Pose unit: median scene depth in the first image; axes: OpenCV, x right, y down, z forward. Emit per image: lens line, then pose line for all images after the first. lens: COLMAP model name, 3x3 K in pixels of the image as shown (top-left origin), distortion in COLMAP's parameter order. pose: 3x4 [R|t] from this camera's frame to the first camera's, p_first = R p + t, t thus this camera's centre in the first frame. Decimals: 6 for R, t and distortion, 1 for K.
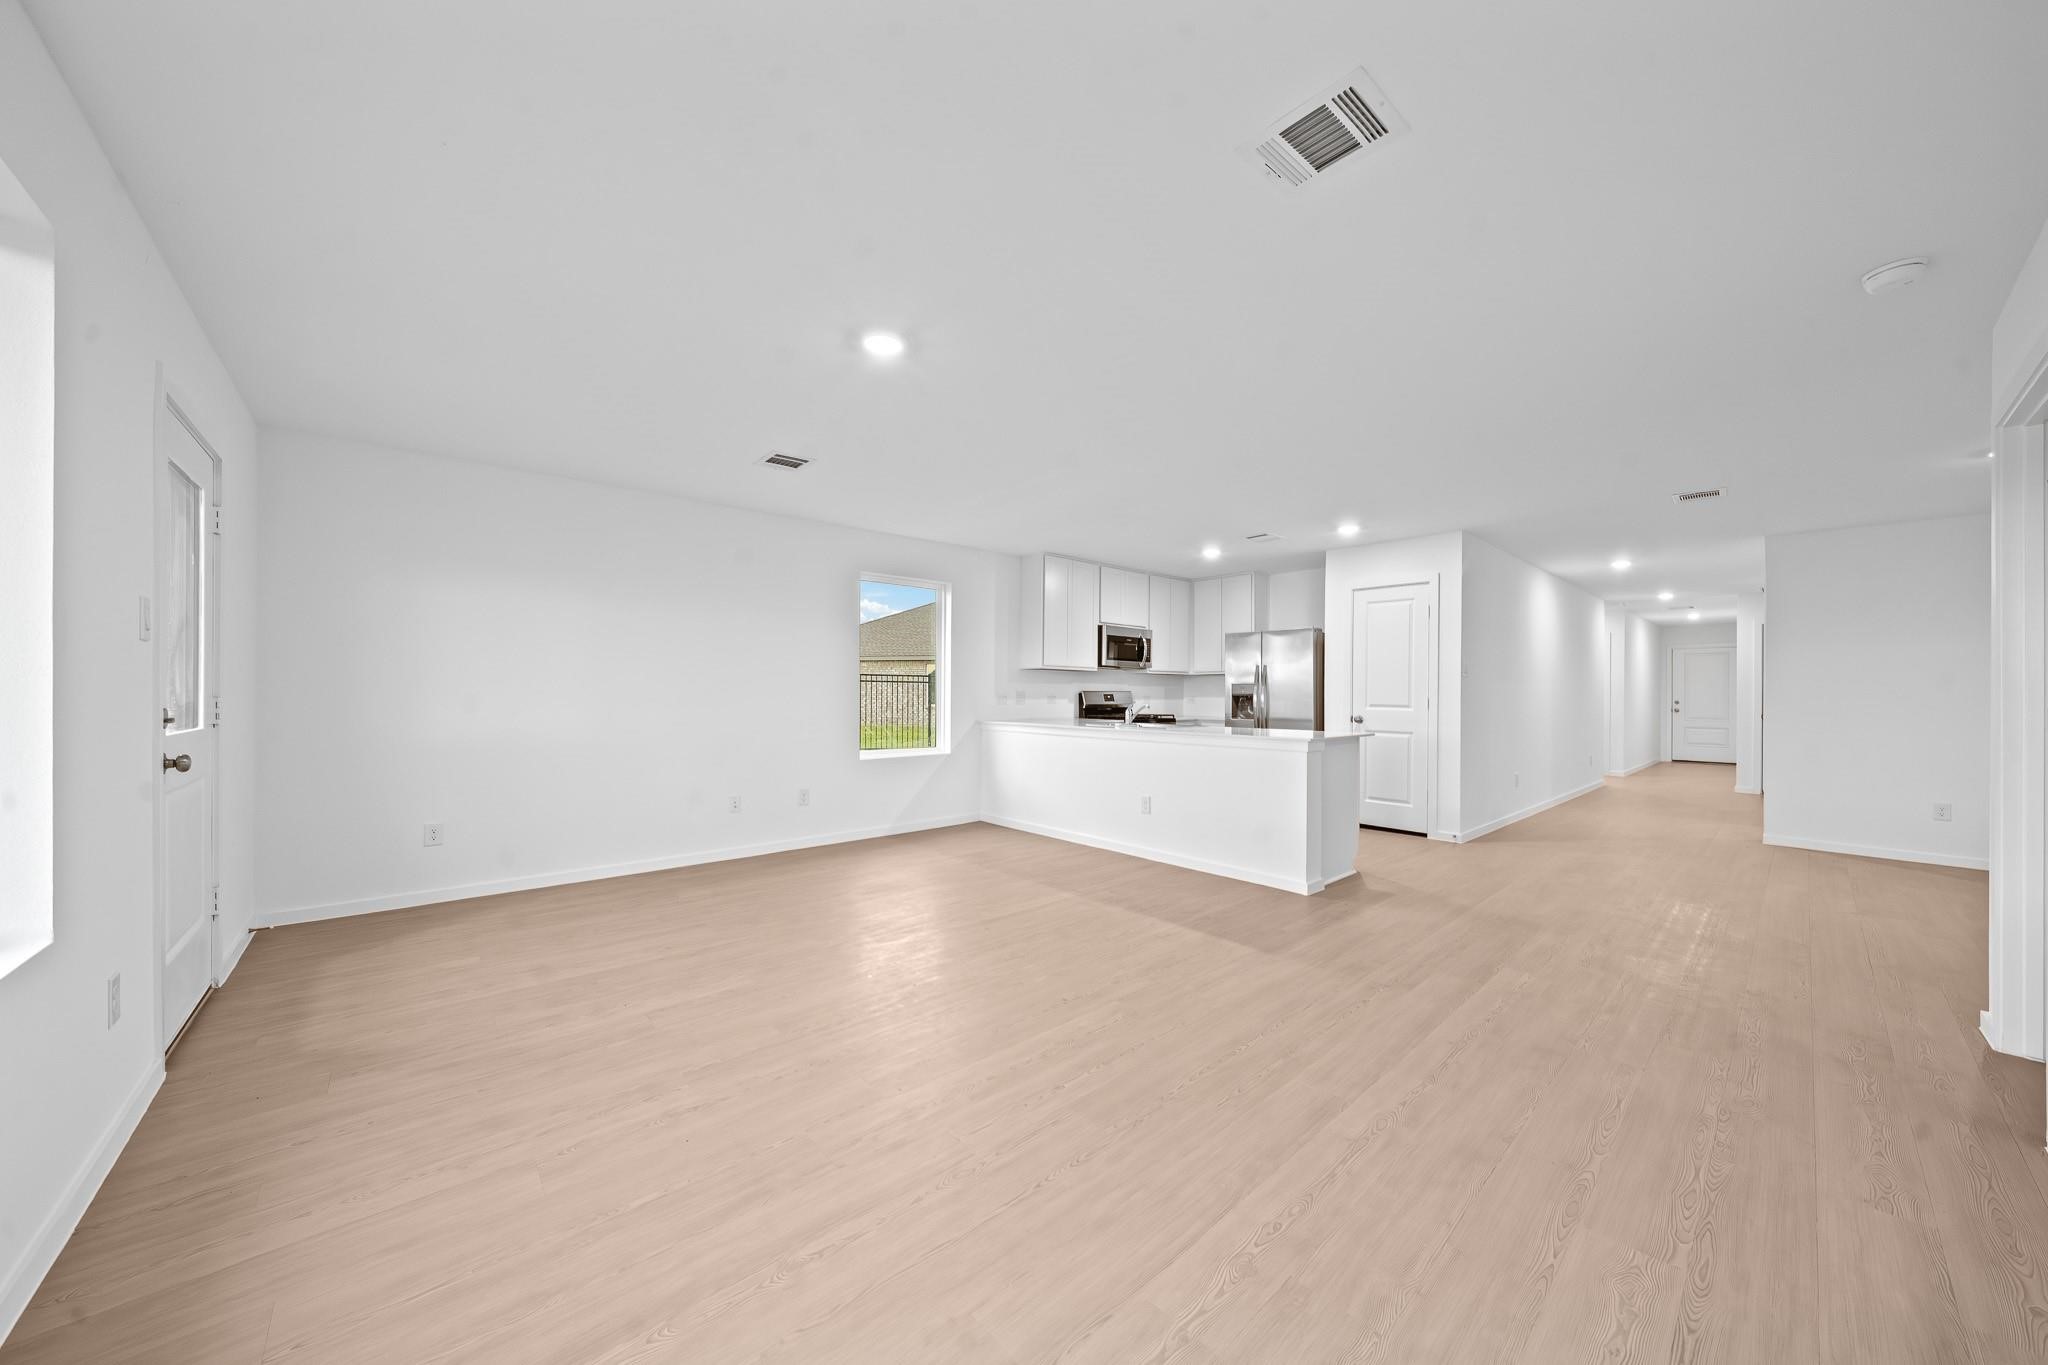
lens RADIAL K [[706.3, 0, 1027.7], [0, 706.3, 687.2], [0, 0, 1]] dist [-0.001267, -0.000070]
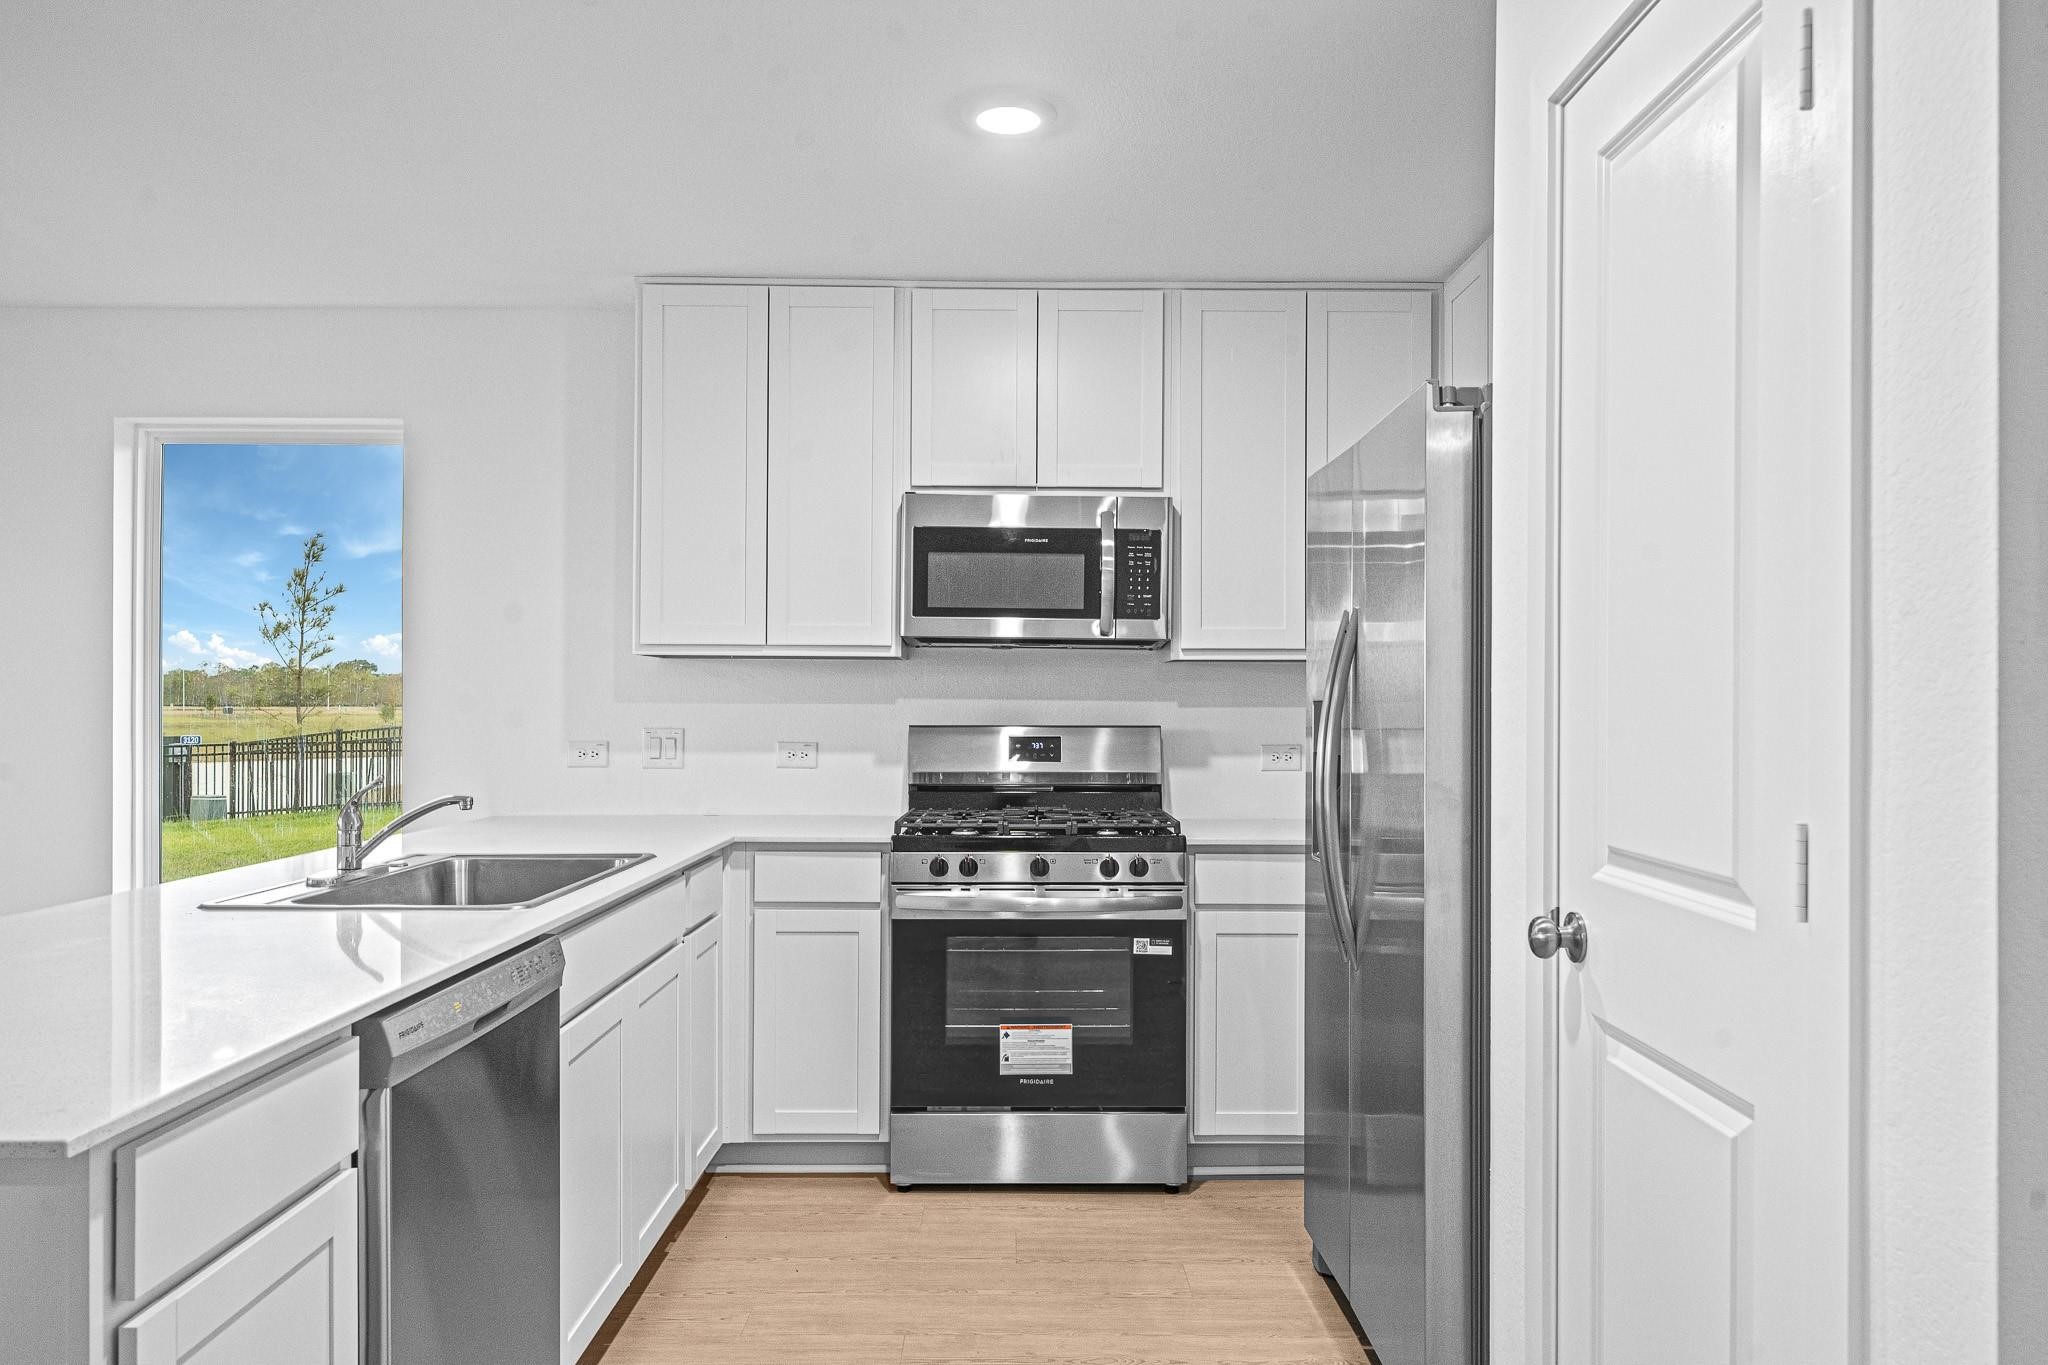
lens RADIAL K [[1380.3, 0, 1056.5], [0, 1380.3, 728.8], [0, 0, 1]] dist [-0.022203, -0.000747]
pose [[0.768112, 0.006247, -0.640285, 0.569247], [0.007841, 0.999786, 0.019162, -0.004796], [0.640267, -0.019739, 0.767899, 0.687718]]
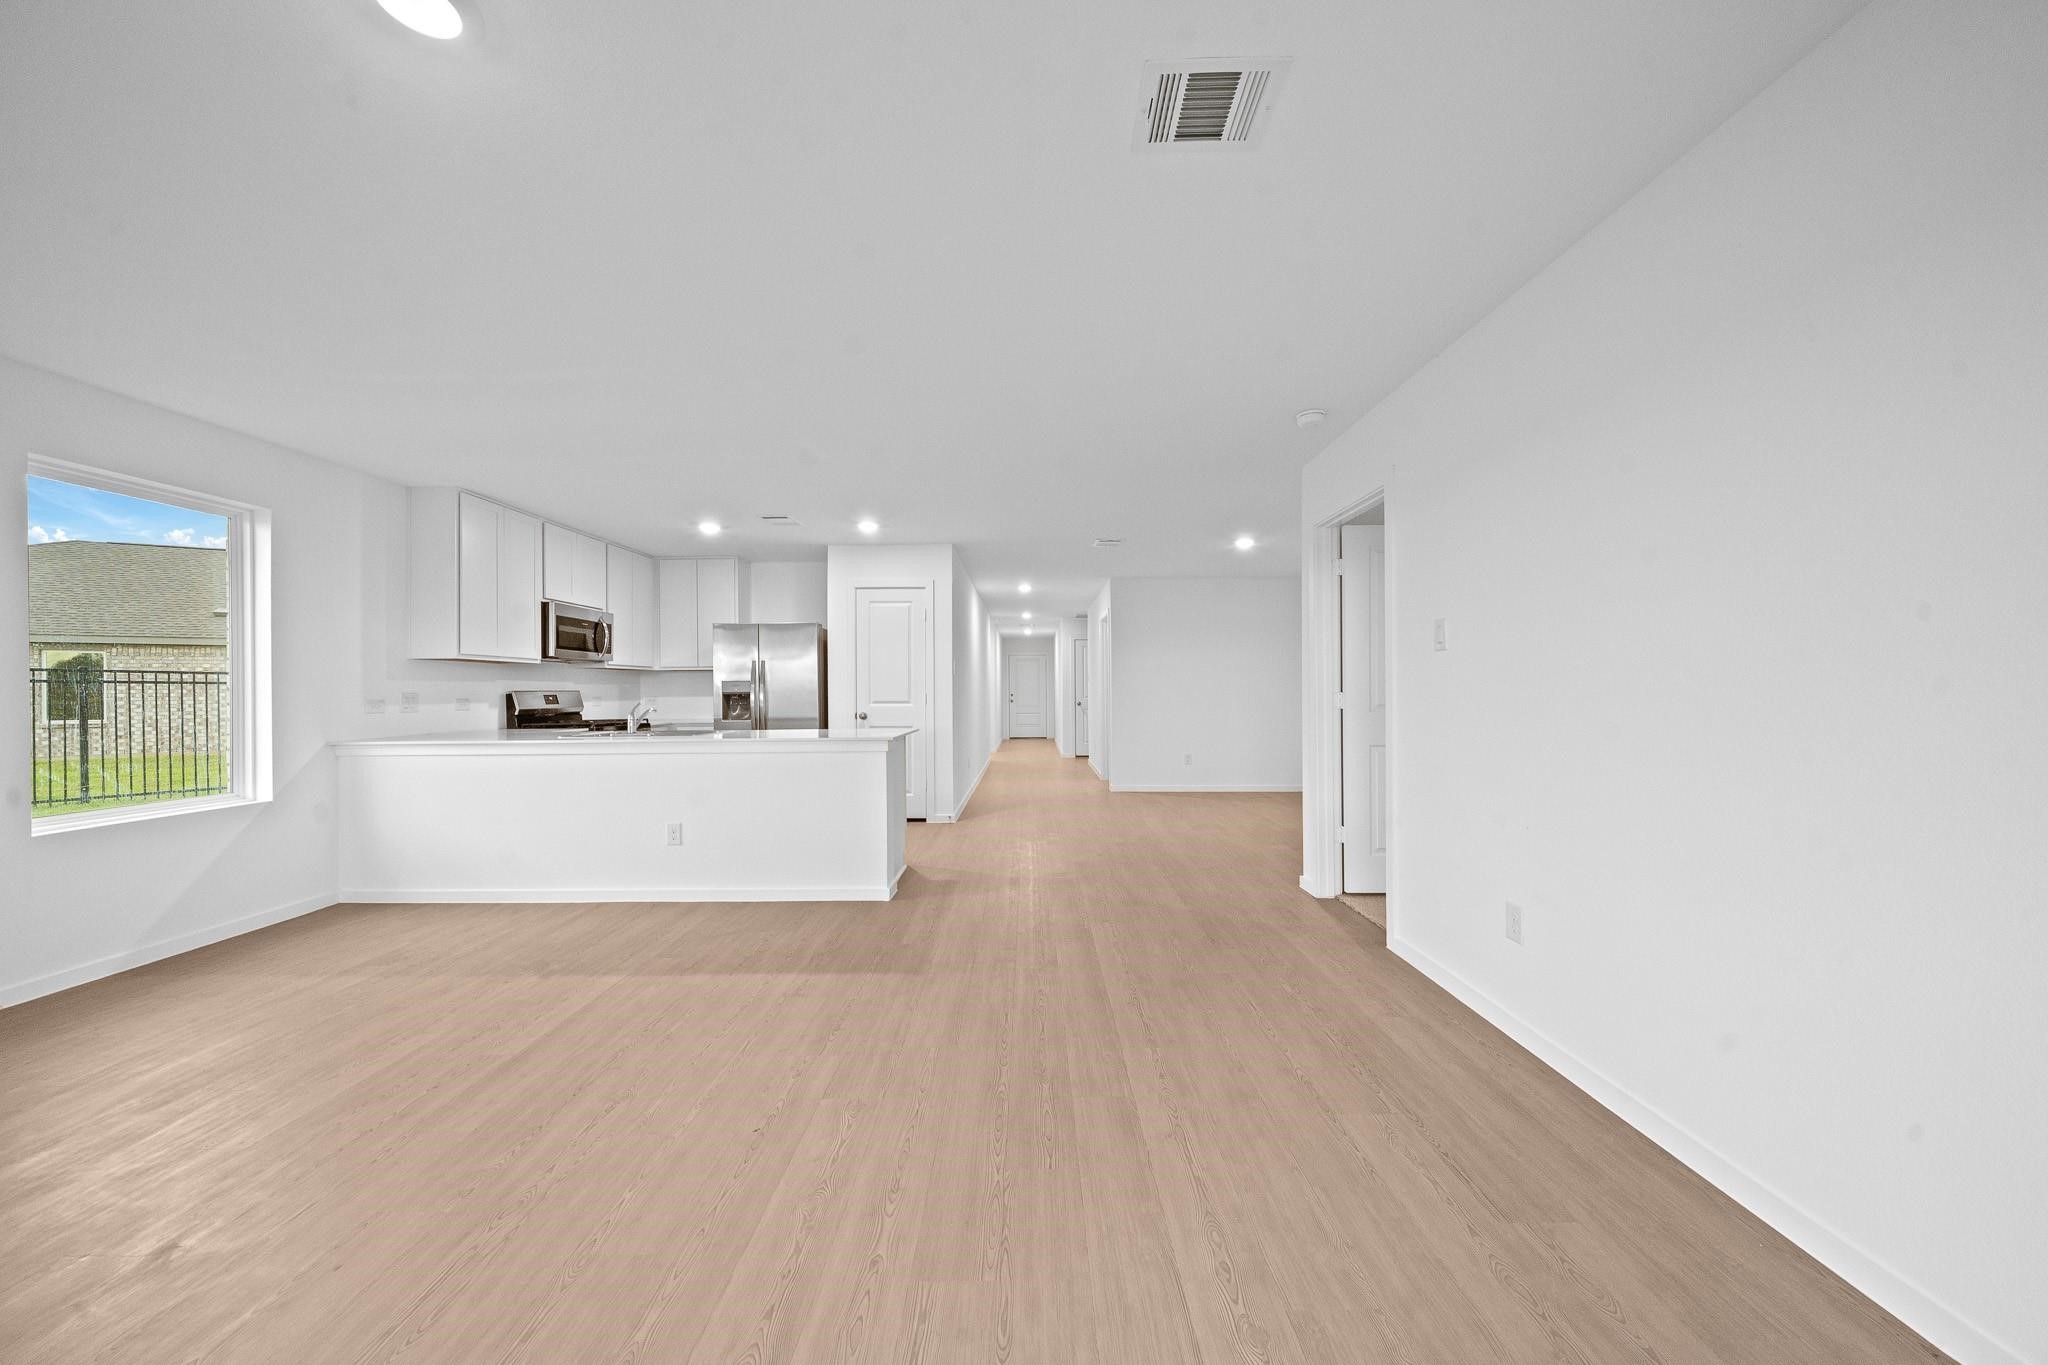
lens RADIAL K [[706.3, 0, 1029.8], [0, 706.3, 688.4], [0, 0, 1]] dist [-0.001267, -0.000070]
pose [[0.667188, -0.008874, 0.744836, -0.123978], [0.005969, 0.999961, 0.006567, 0.000793], [-0.744865, 0.000065, 0.667215, 0.144530]]
